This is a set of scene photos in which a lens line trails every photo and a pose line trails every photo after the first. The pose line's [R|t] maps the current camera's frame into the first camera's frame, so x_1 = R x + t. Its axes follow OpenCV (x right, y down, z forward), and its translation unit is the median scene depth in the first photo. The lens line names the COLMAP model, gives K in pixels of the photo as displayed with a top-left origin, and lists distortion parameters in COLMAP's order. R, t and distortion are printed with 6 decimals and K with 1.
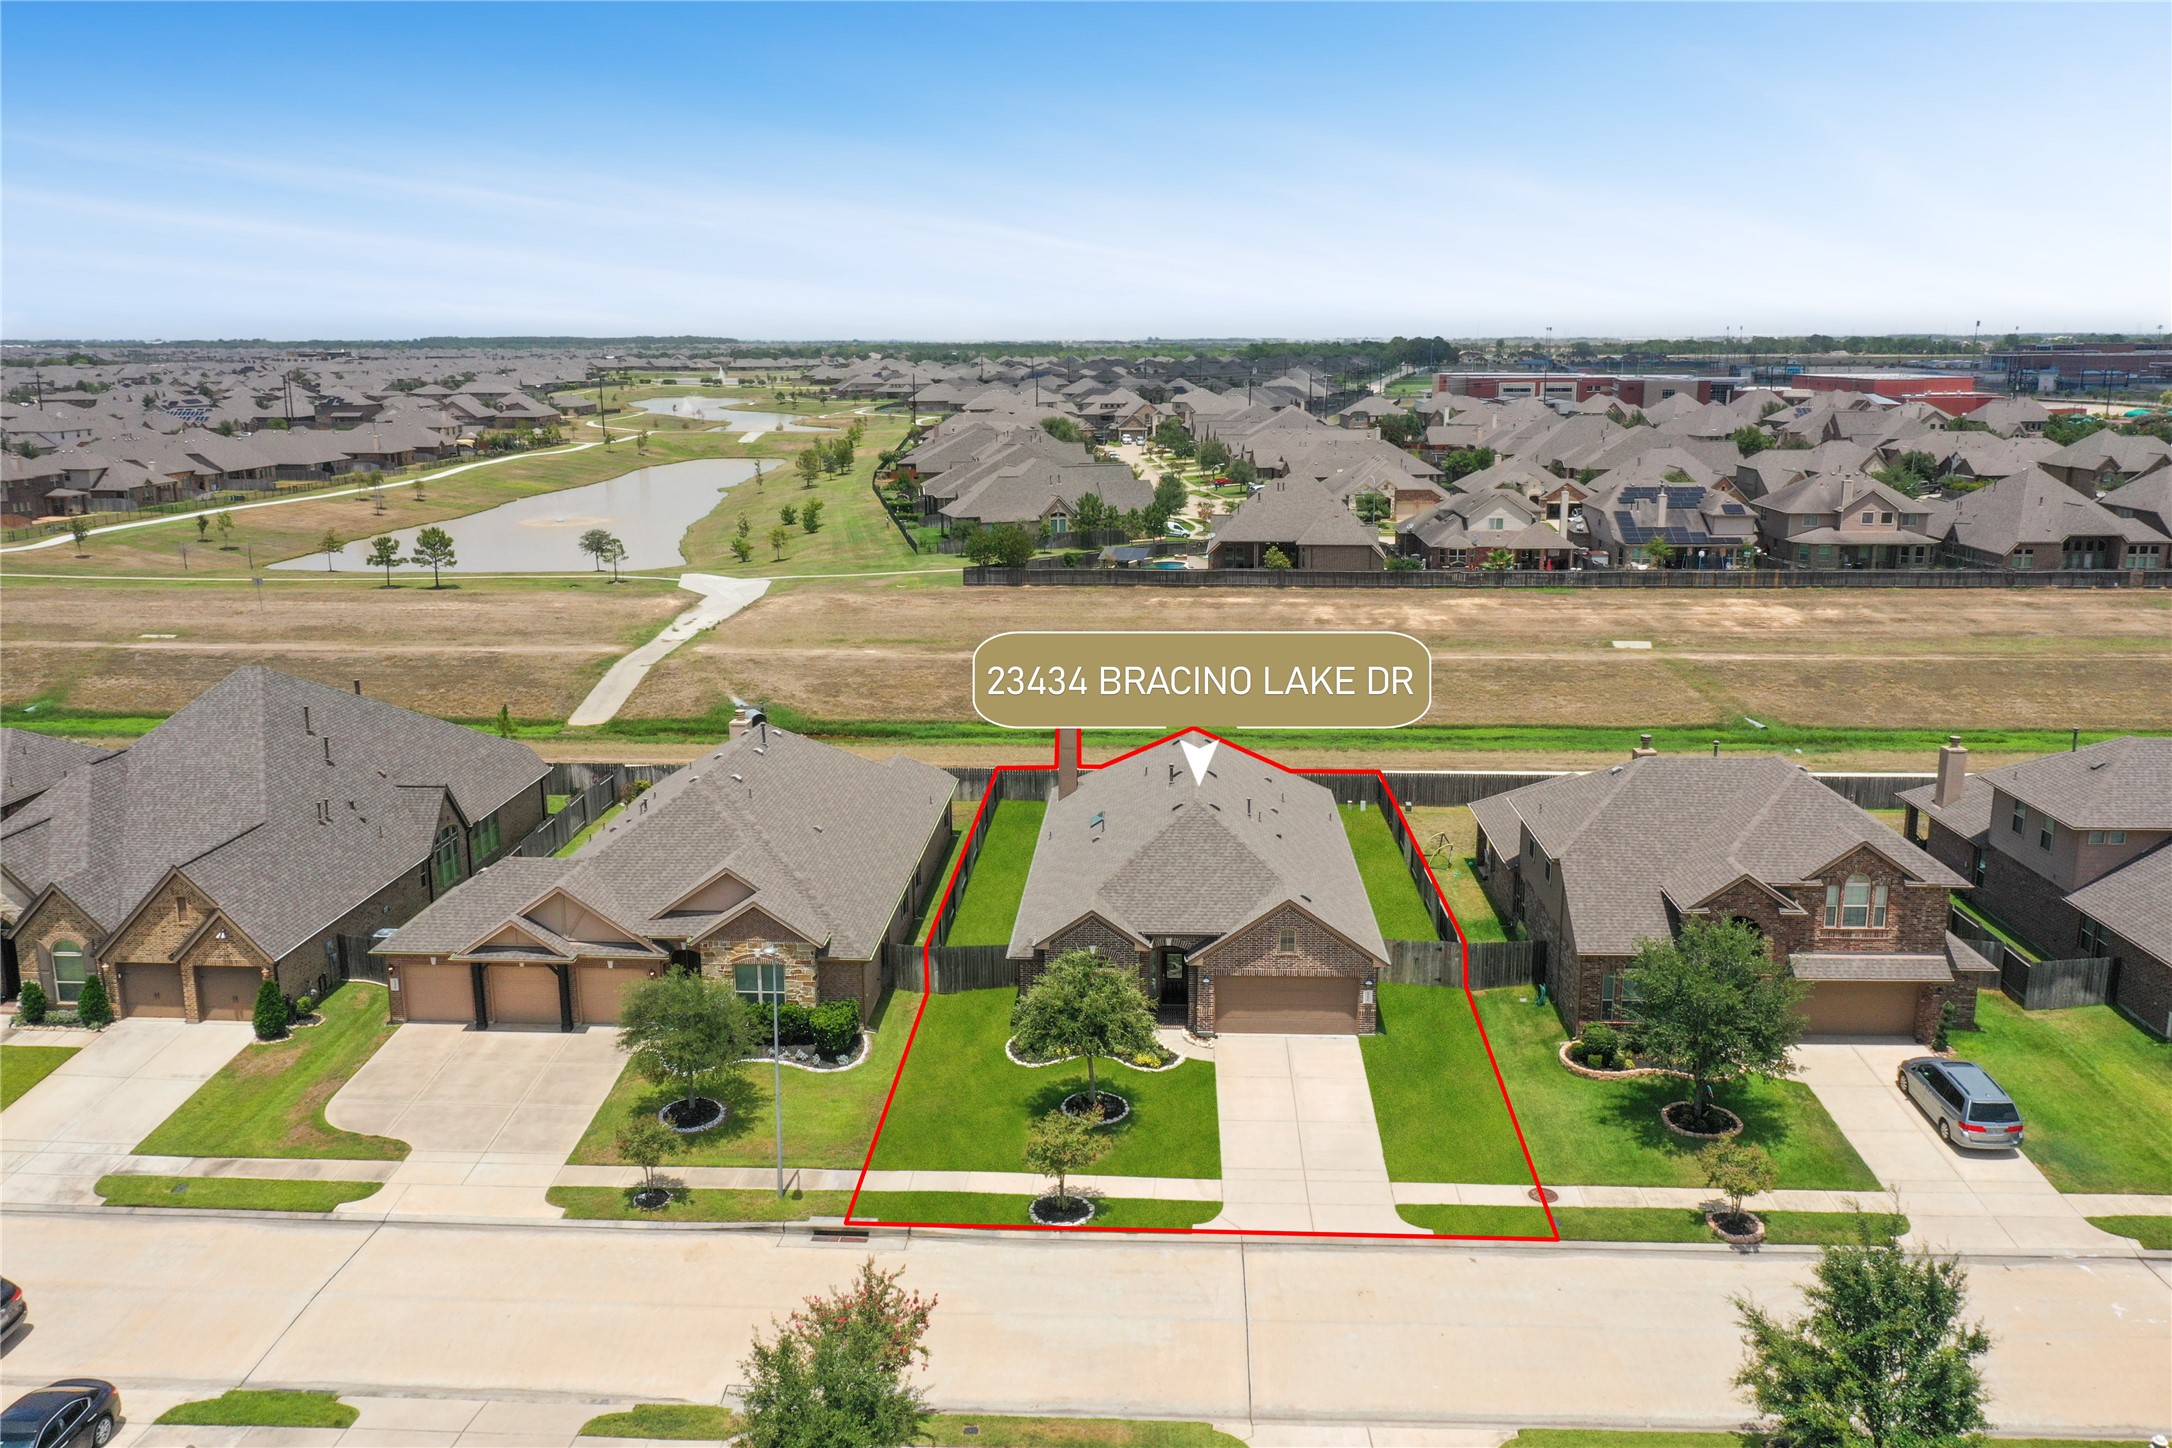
lens RADIAL K [[1717.5, 0, 1086.0], [0, 1717.5, 724.0], [0, 0, 1]] dist [-0.001459, 0.004796]
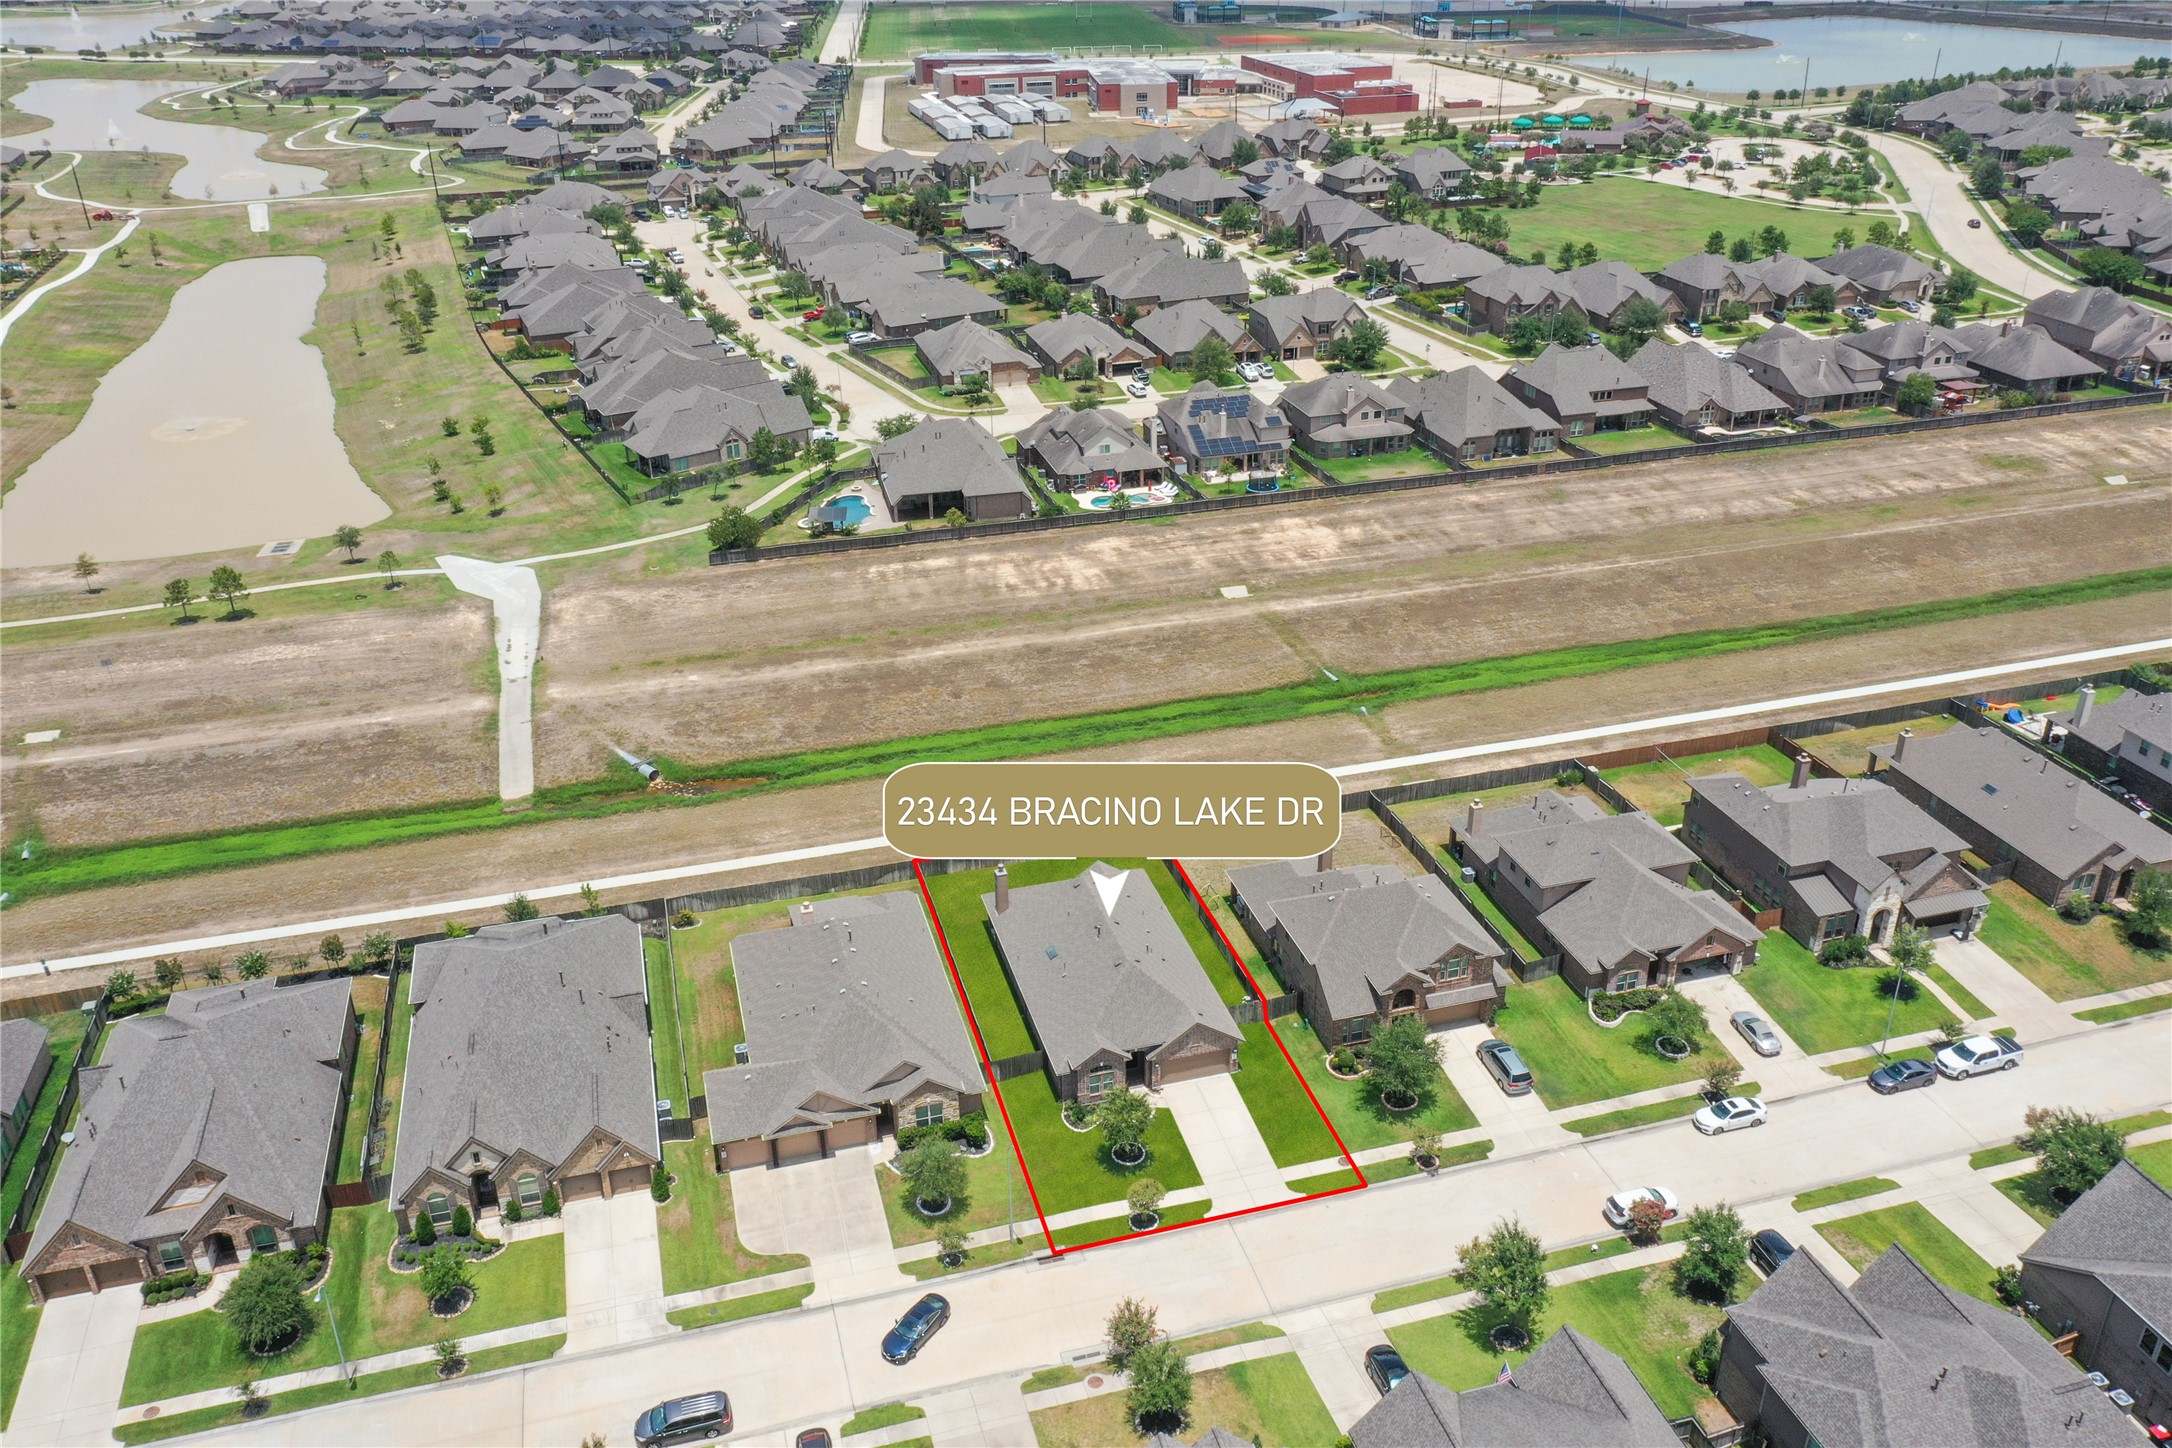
lens RADIAL K [[1717.5, 0, 1086.0], [0, 1717.5, 724.0], [0, 0, 1]] dist [-0.001459, 0.004796]
pose [[0.947807, -0.154667, 0.278818, -0.484789], [0.082523, 0.963666, 0.254042, -0.718037], [-0.307979, -0.217774, 0.926133, -0.687537]]
